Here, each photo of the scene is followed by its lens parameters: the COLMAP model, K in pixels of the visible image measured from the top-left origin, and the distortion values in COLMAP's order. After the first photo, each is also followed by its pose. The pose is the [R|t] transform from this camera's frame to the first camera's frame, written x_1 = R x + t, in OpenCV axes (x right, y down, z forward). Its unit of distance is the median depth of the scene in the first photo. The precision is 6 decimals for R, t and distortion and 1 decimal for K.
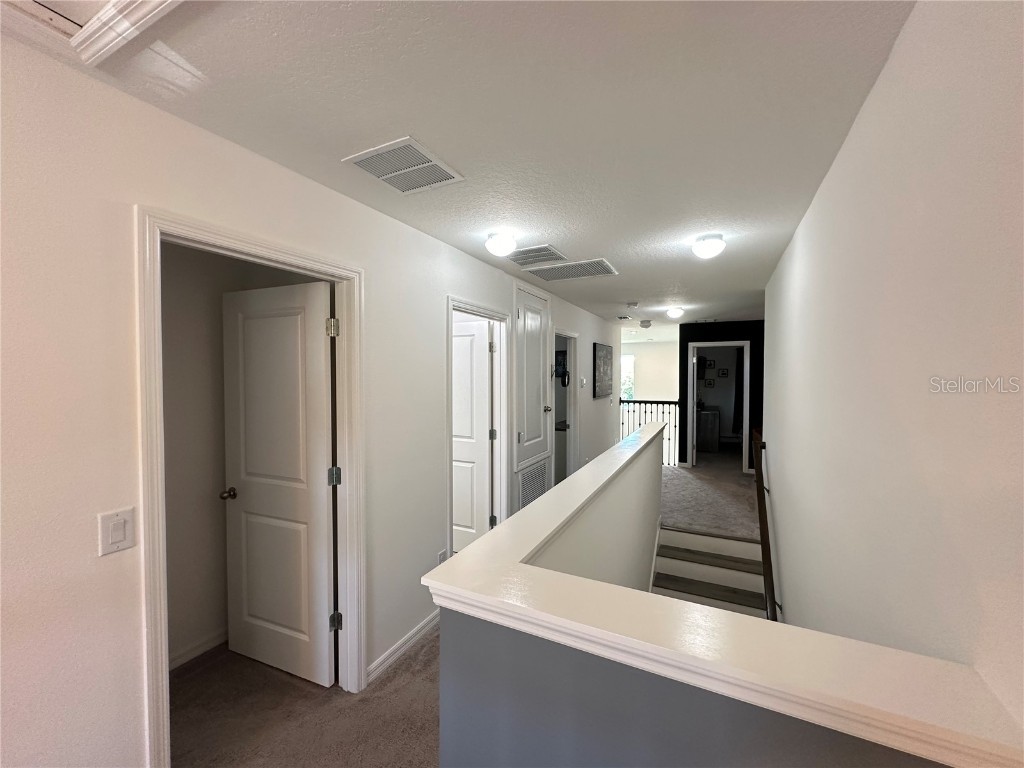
lens RADIAL K [[410.1, 0, 511.0], [0, 410.1, 384.0], [0, 0, 1]] dist [-0.002192, 0.000146]
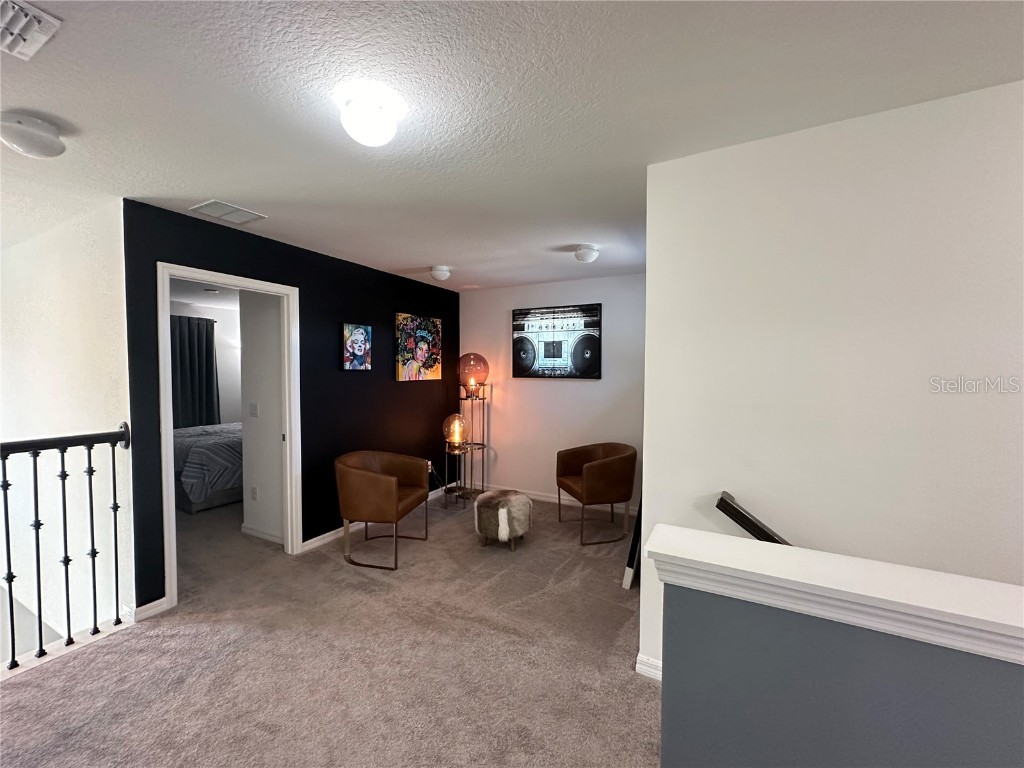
lens RADIAL K [[410.1, 0, 511.0], [0, 410.1, 384.0], [0, 0, 1]] dist [-0.002192, 0.000146]
pose [[0.023161, -0.039373, 0.998956, 0.083127], [0.017575, 0.999086, 0.038970, -0.004095], [-0.999577, 0.016654, 0.023832, 0.680857]]
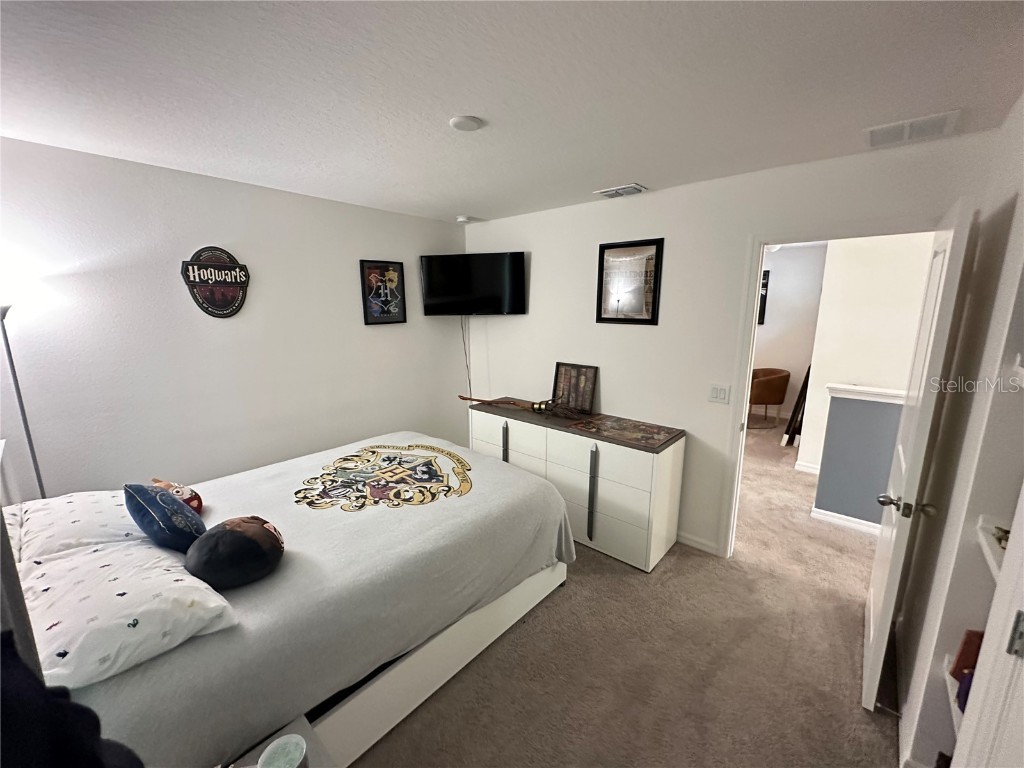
lens RADIAL K [[410.1, 0, 511.0], [0, 410.1, 384.0], [0, 0, 1]] dist [-0.002192, 0.000146]
pose [[0.251439, -0.185370, 0.949956, -0.296814], [0.015184, 0.982123, 0.187628, -0.031347], [-0.967754, -0.032753, 0.249759, 0.864663]]
